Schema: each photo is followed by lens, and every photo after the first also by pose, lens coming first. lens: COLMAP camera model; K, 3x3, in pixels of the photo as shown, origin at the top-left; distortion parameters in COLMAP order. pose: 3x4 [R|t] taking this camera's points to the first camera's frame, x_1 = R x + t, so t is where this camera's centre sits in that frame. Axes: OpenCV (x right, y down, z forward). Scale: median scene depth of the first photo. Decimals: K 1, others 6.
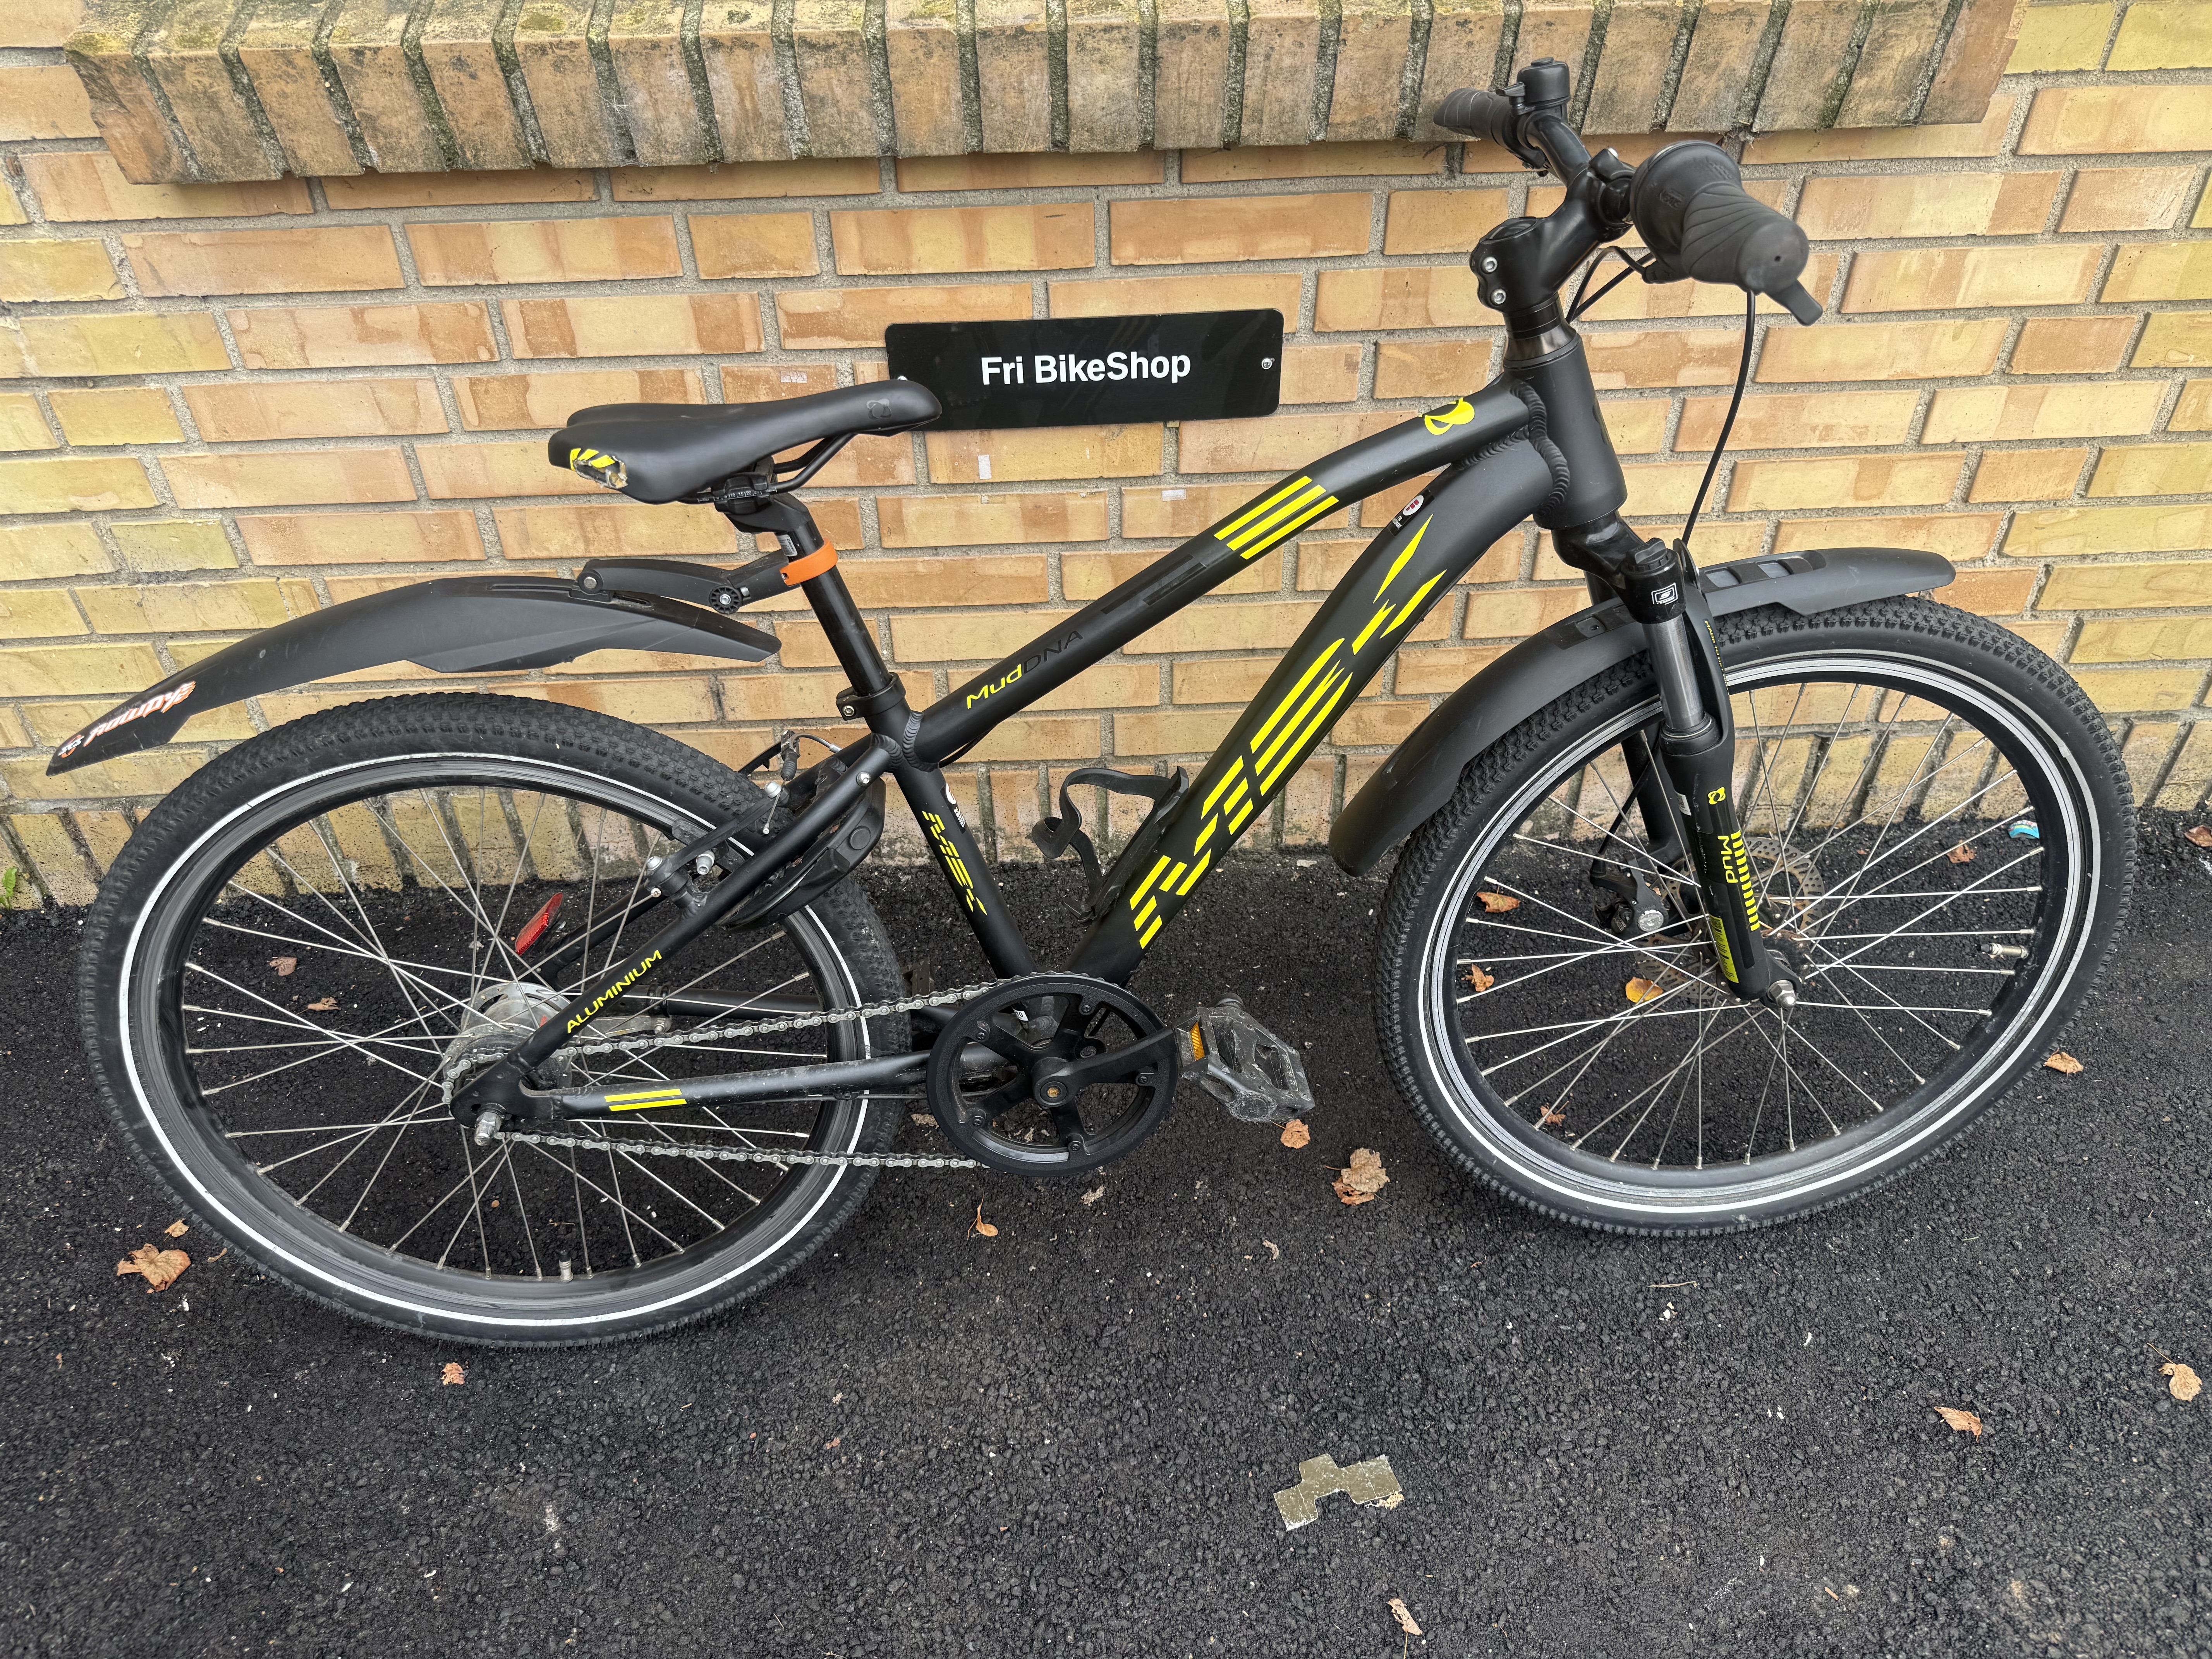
lens RADIAL K [[1574.2, 0, 1096.3], [0, 1574.2, 840.5], [0, 0, 1]] dist [-0.008217, -0.009835]
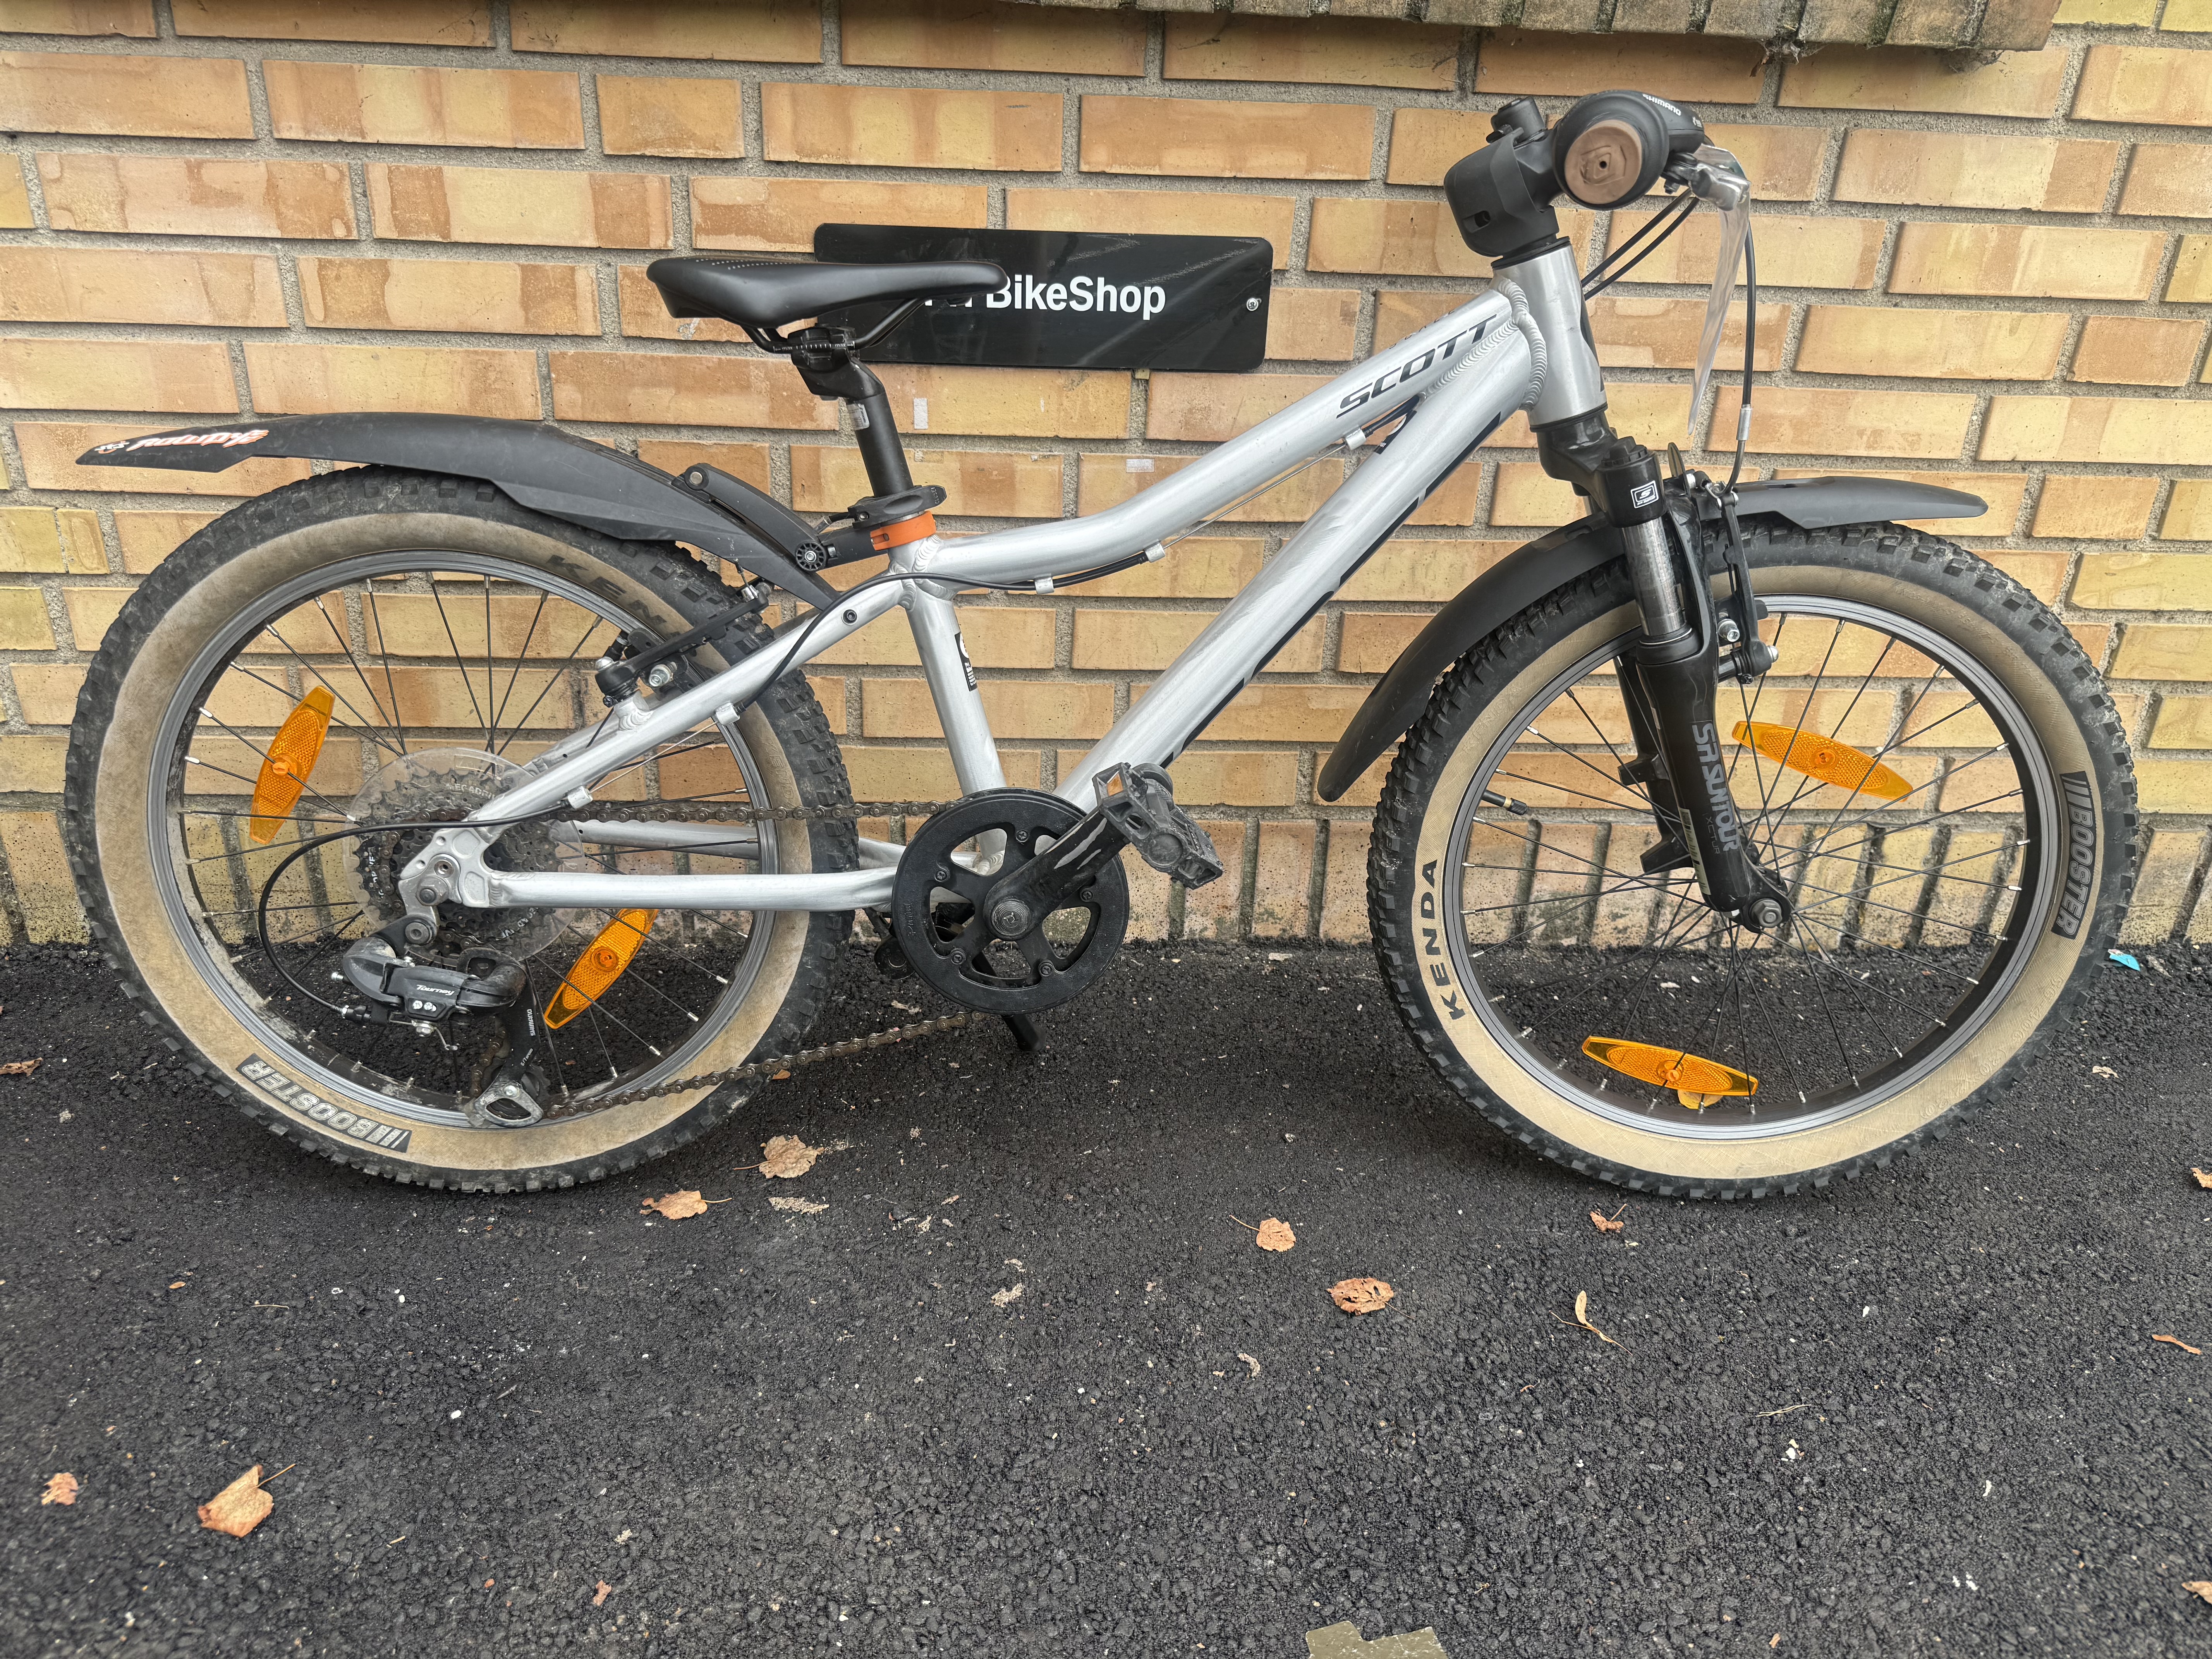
lens RADIAL K [[1574.2, 0, 1100.3], [0, 1574.2, 846.0], [0, 0, 1]] dist [-0.008217, -0.009835]
pose [[0.997968, 0.045224, 0.044878, -0.001429], [-0.032950, 0.969222, -0.243973, 0.213728], [-0.054530, 0.241999, 0.968743, 0.242701]]
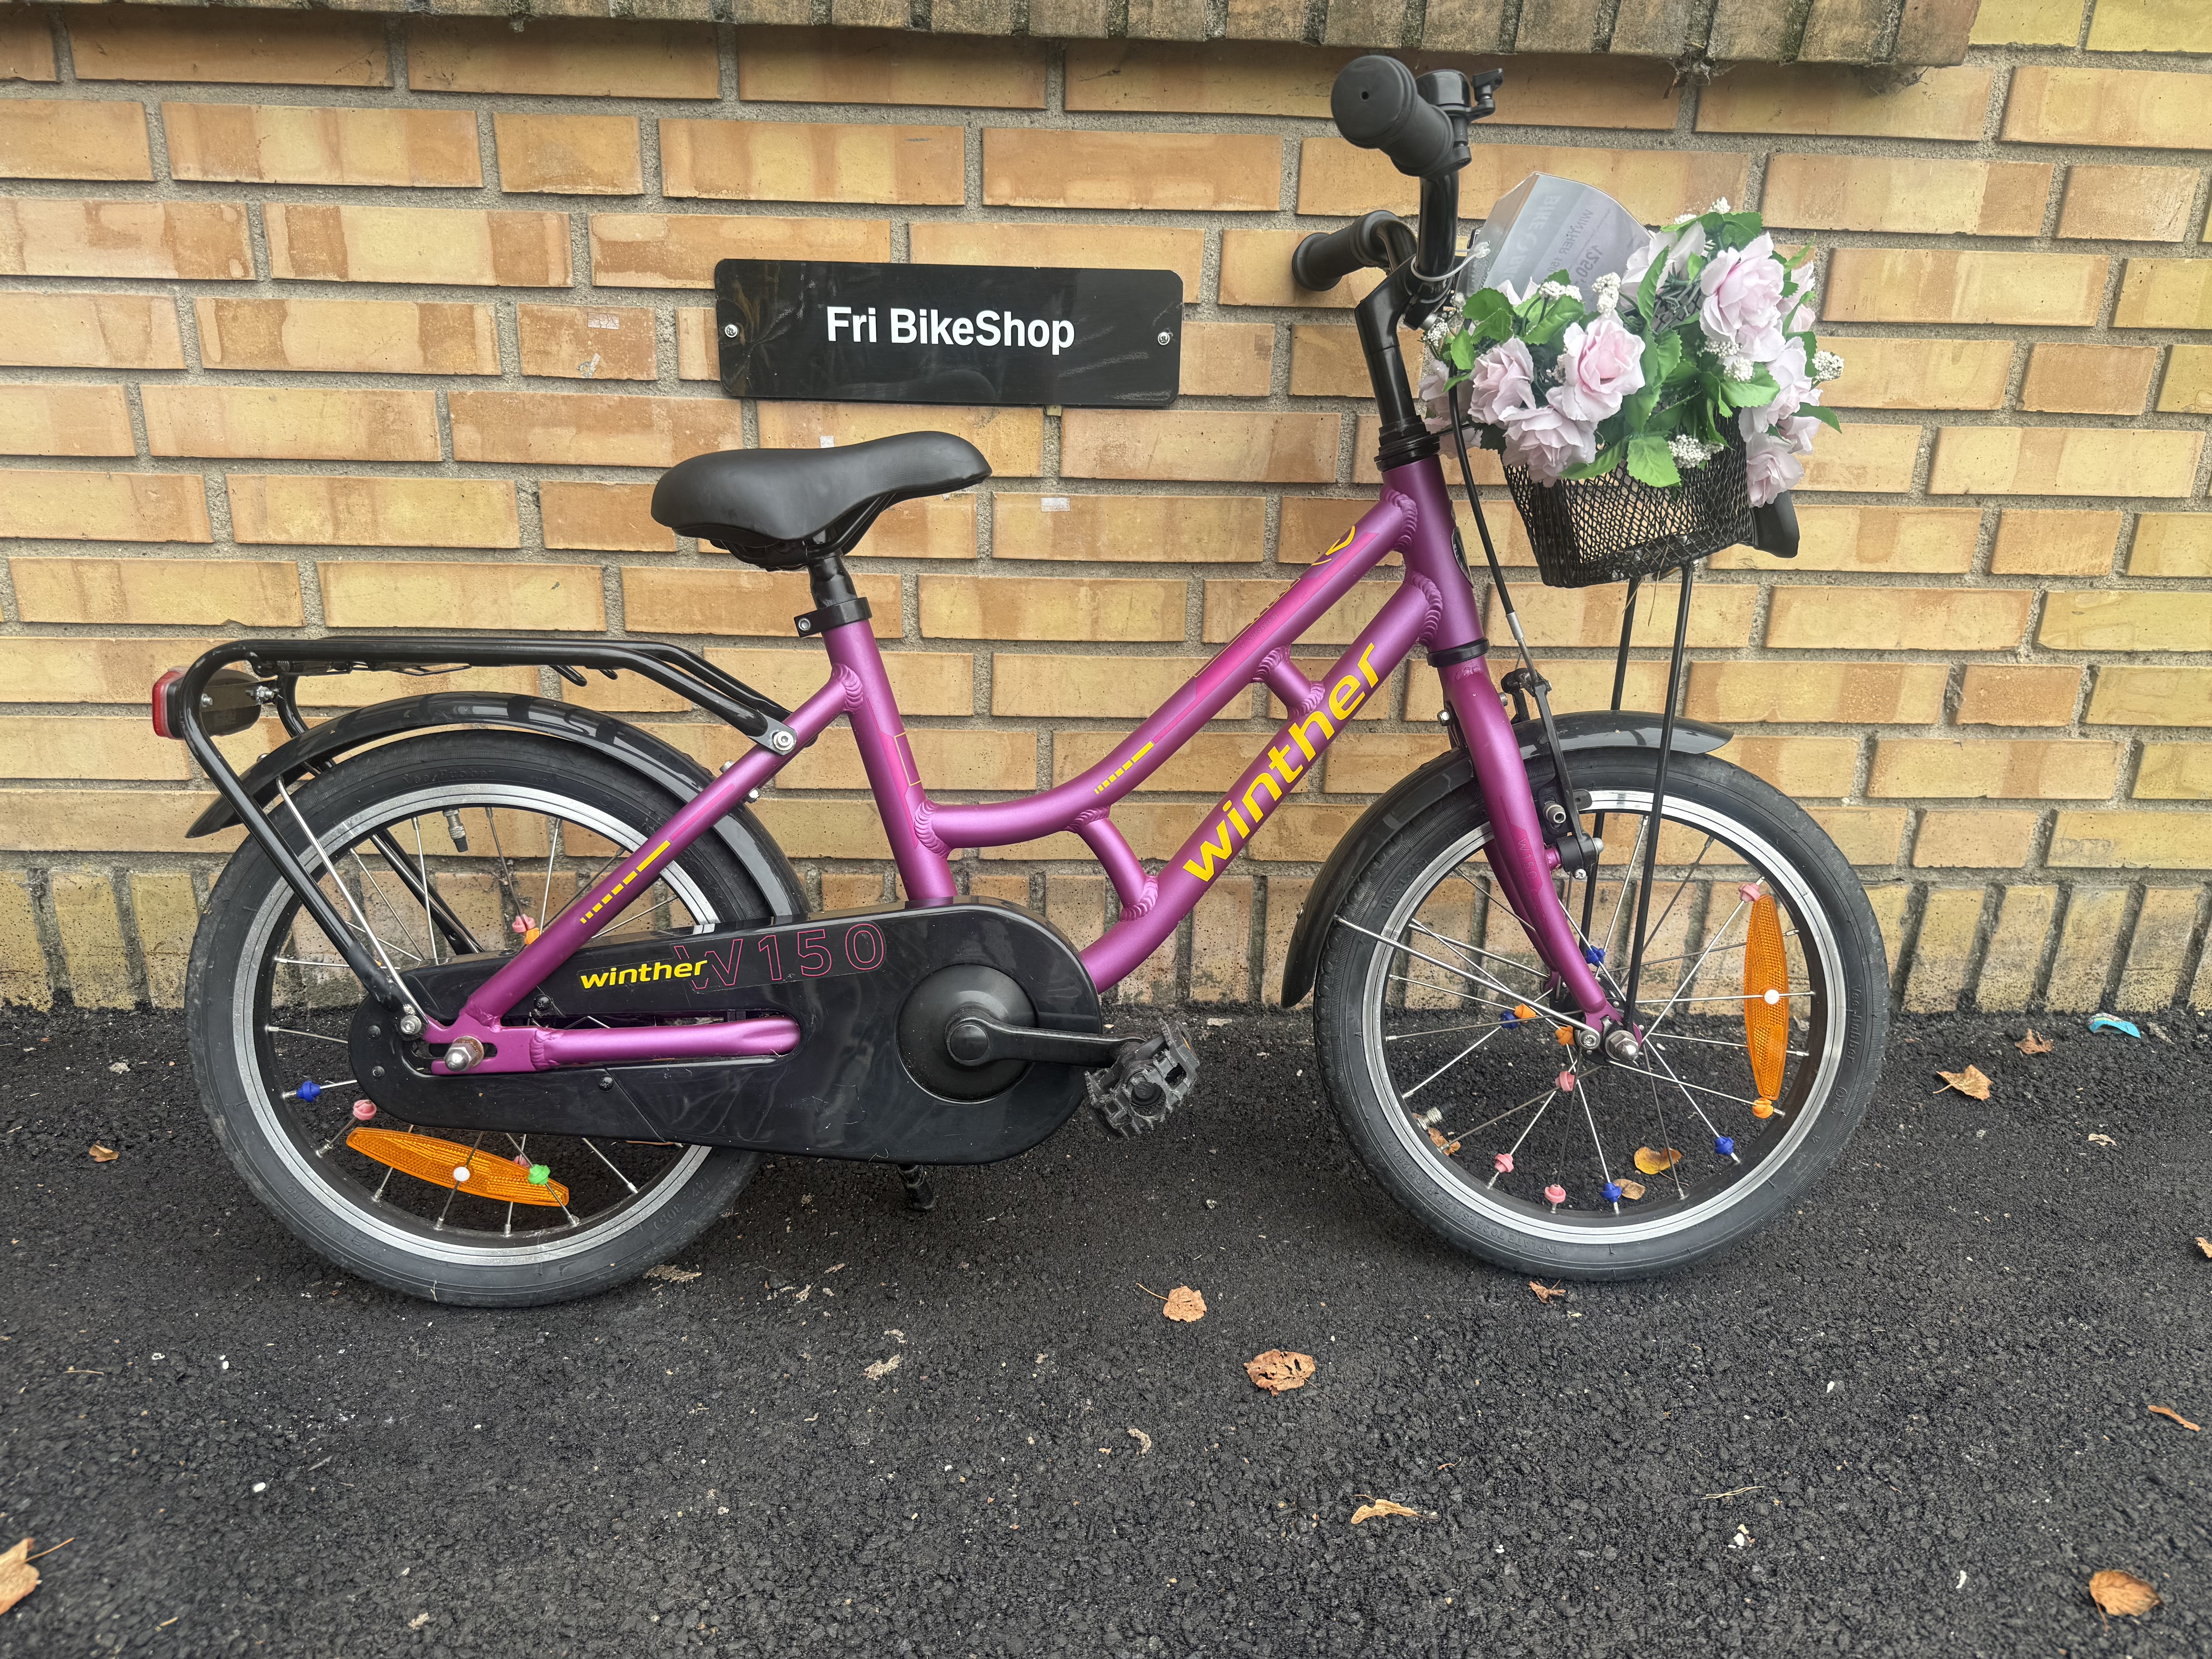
lens RADIAL K [[1574.2, 0, 1104.9], [0, 1574.2, 842.4], [0, 0, 1]] dist [-0.008217, -0.009835]
pose [[0.998814, 0.043884, 0.021088, 0.074018], [-0.034505, 0.943584, -0.329331, 0.248771], [-0.034351, 0.328213, 0.943979, 0.299114]]
